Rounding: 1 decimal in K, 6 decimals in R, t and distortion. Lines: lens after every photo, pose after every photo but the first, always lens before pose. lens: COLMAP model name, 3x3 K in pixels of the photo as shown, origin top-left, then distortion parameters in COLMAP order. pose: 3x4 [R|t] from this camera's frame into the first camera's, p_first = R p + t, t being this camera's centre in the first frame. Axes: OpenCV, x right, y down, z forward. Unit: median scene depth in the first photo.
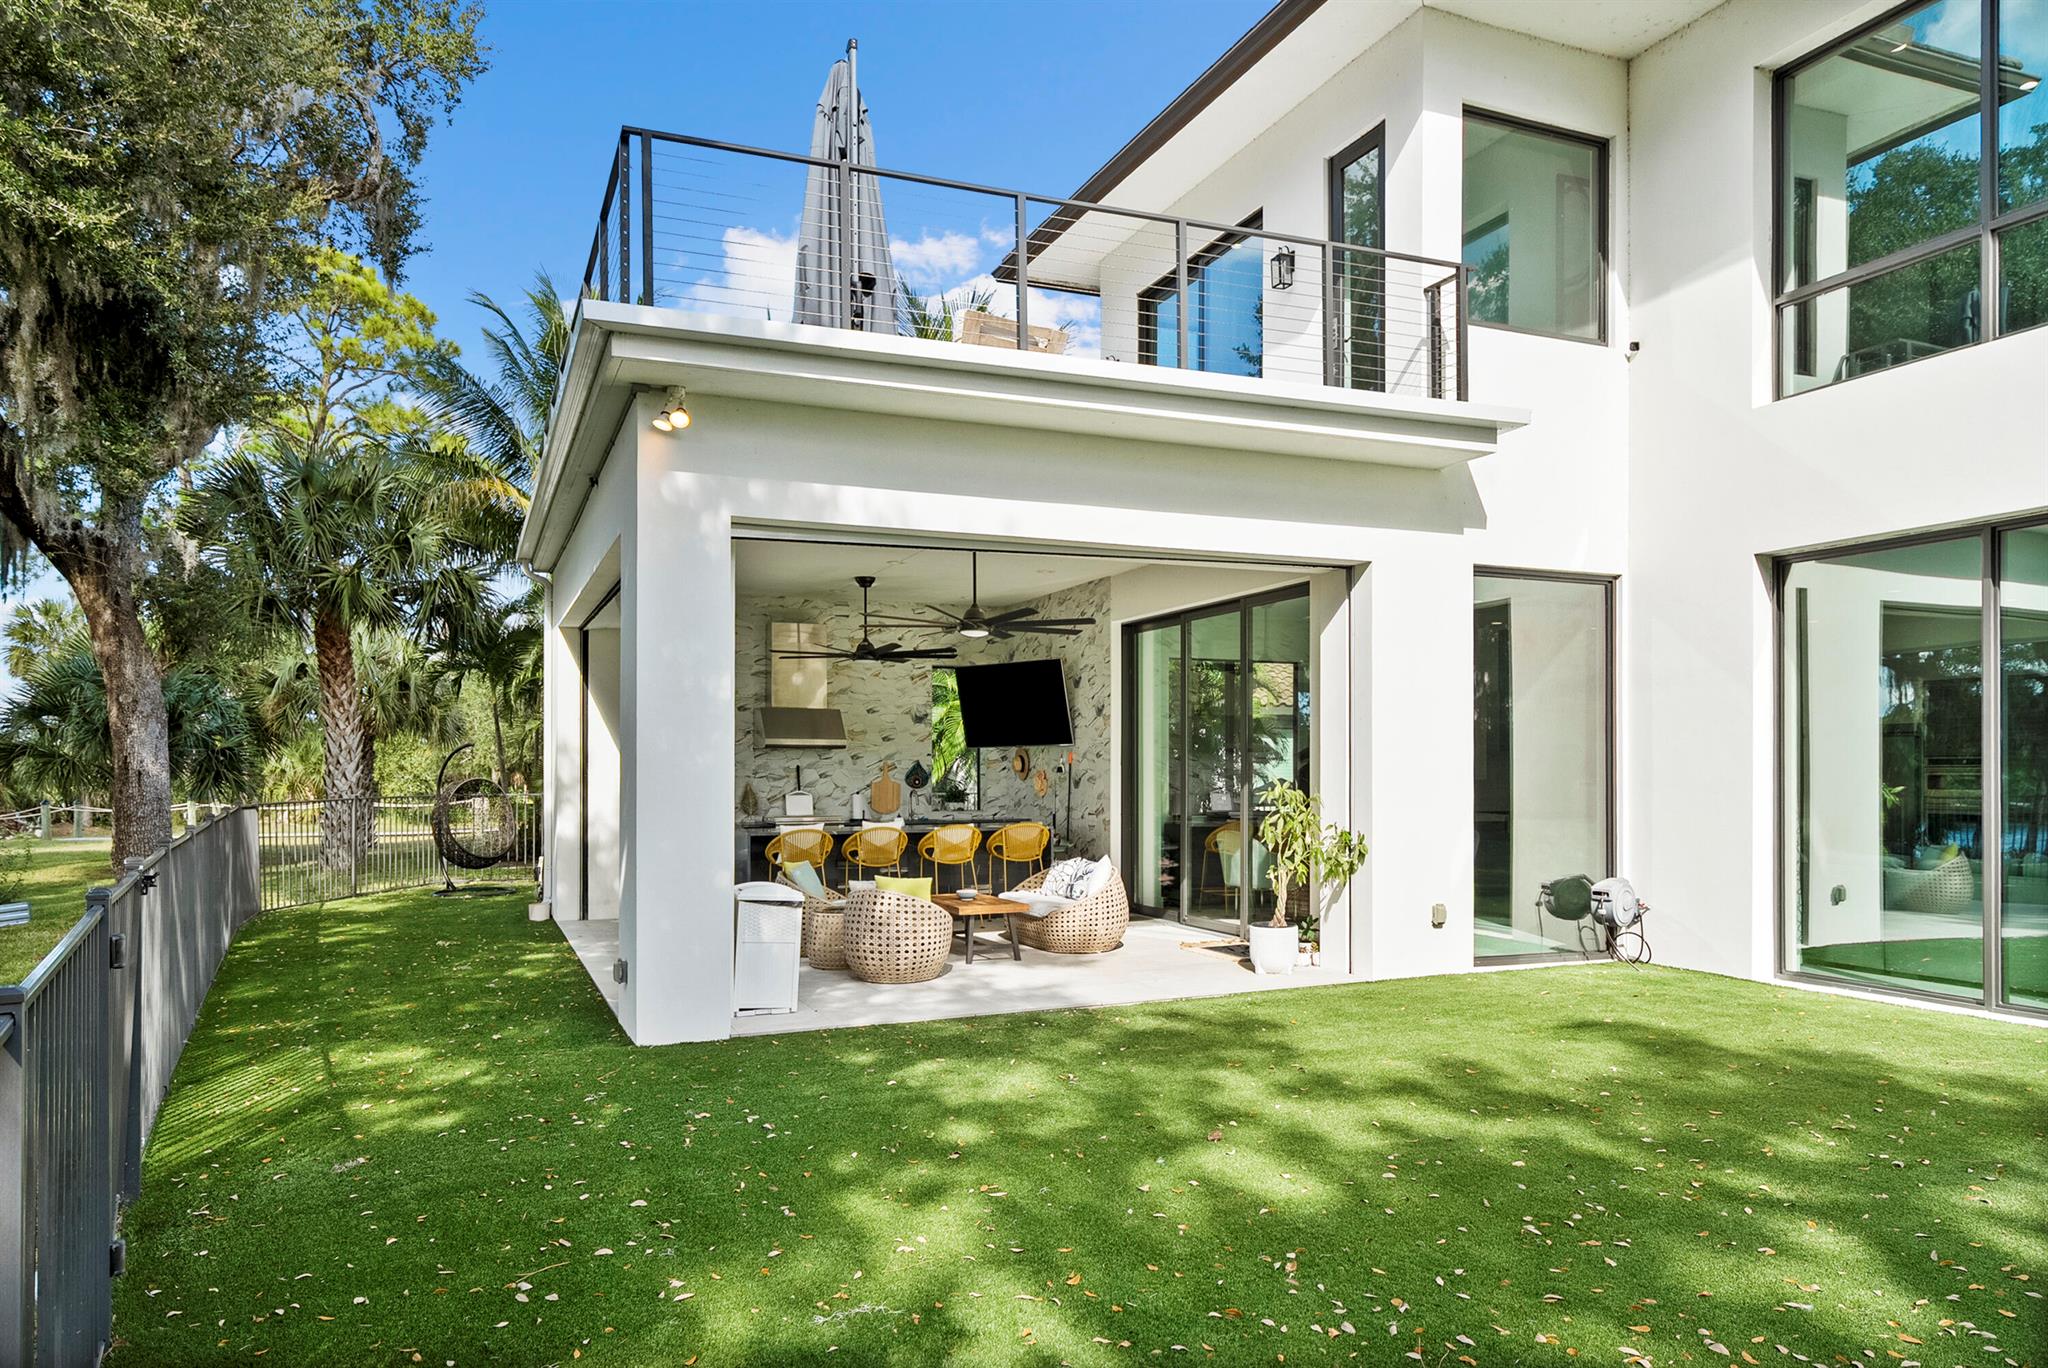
lens RADIAL K [[1364.2, 0, 1042.9], [0, 1364.2, 757.1], [0, 0, 1]] dist [0.001676, 0.000368]
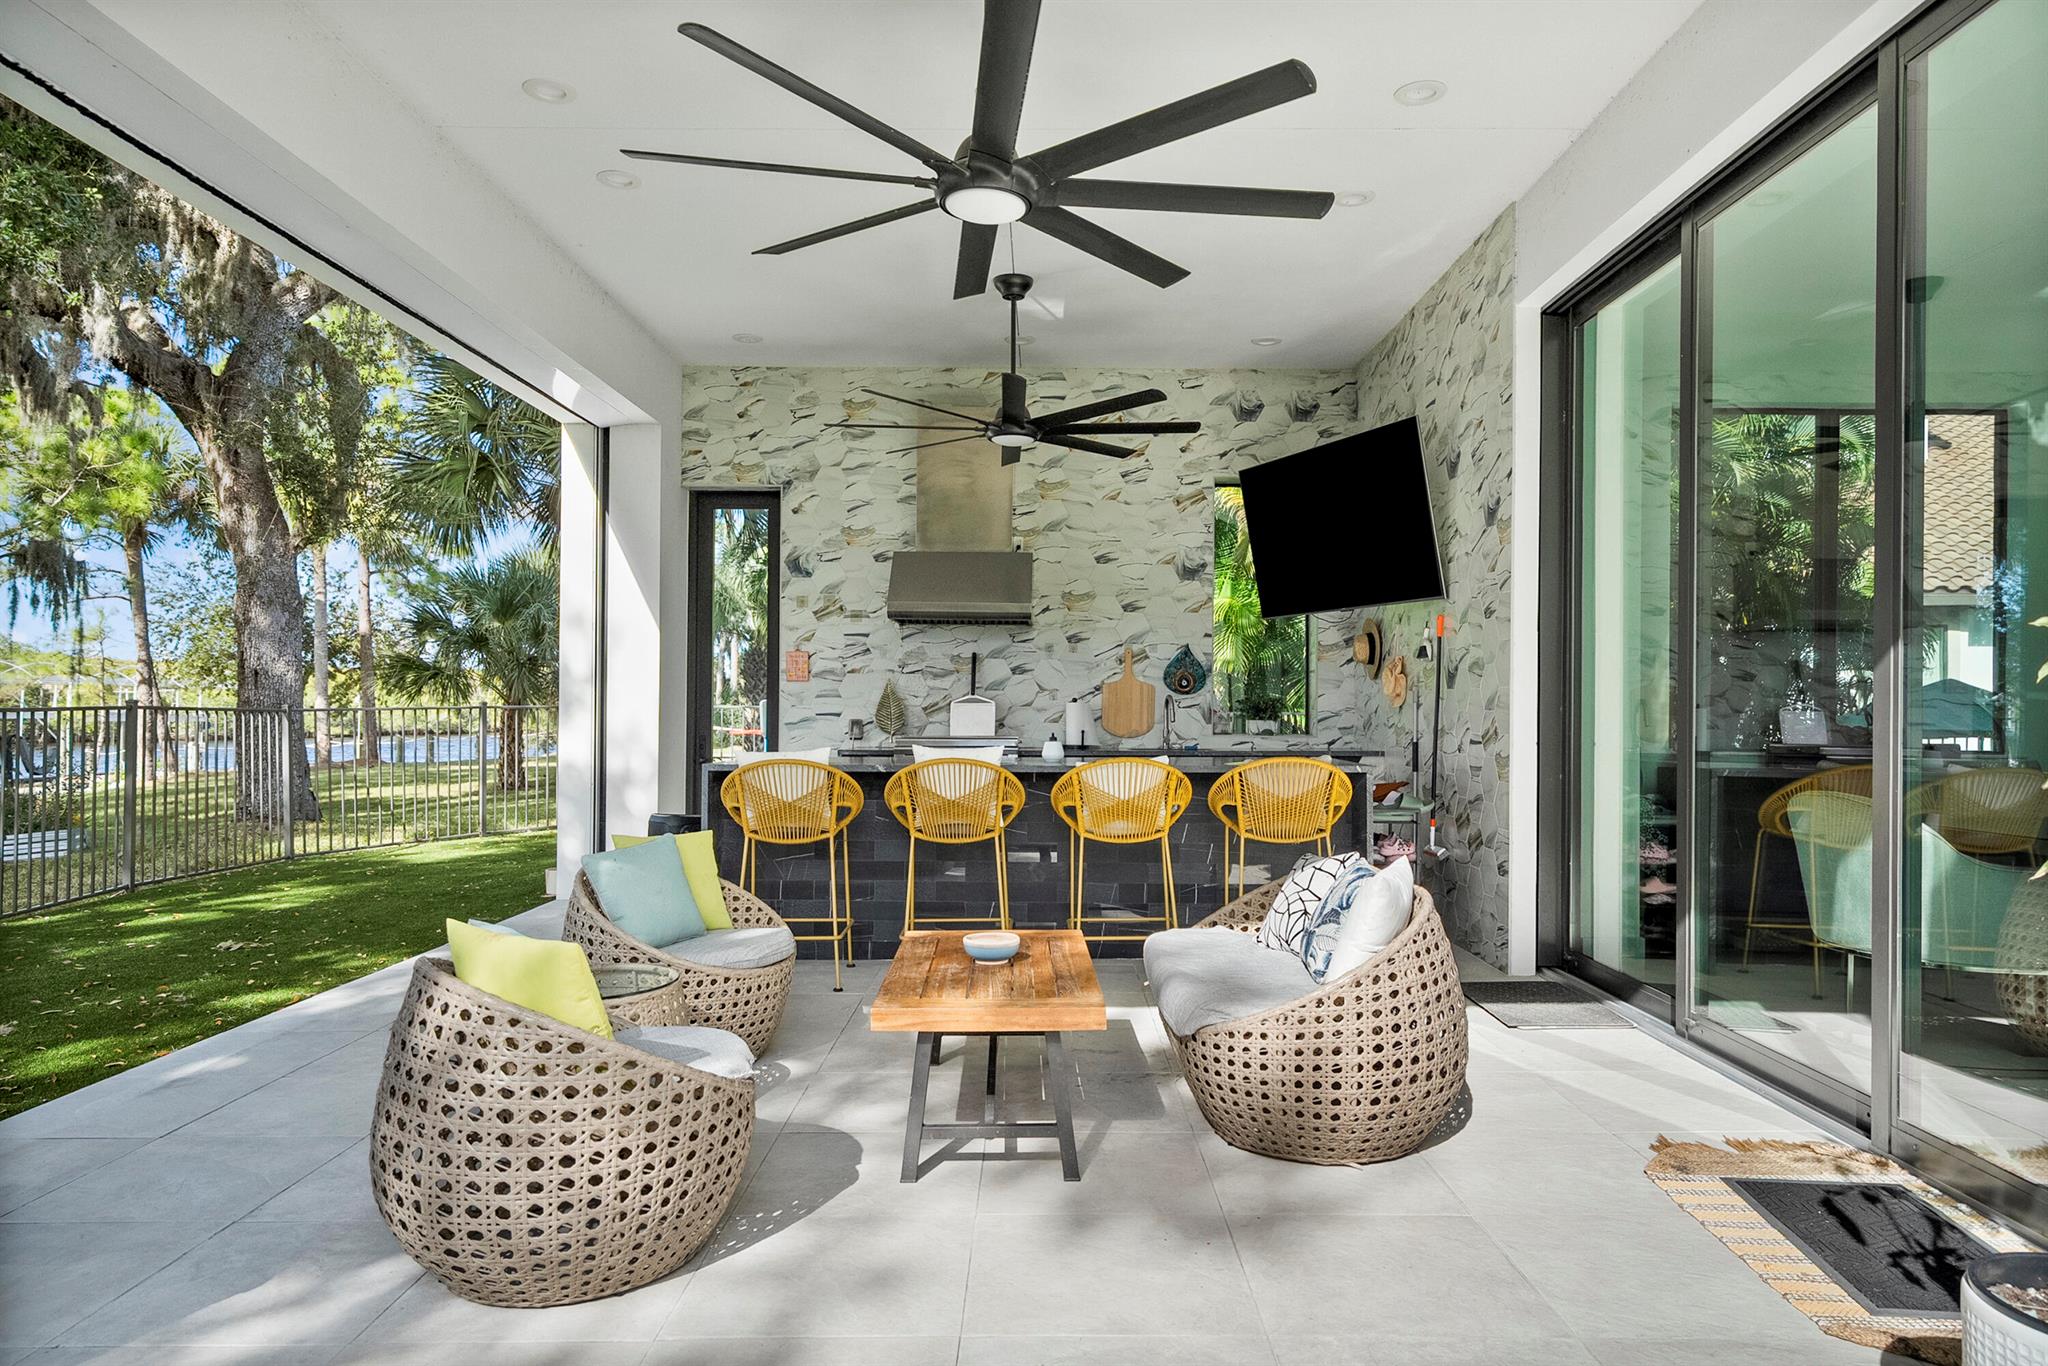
lens RADIAL K [[1287.9, 0, 1035.2], [0, 1287.9, 698.4], [0, 0, 1]] dist [0.021867, 0.001726]
pose [[0.918766, 0.004222, -0.394780, 0.066433], [-0.002747, 0.999987, 0.004302, 0.023828], [0.394793, -0.002868, 0.918766, 0.502732]]
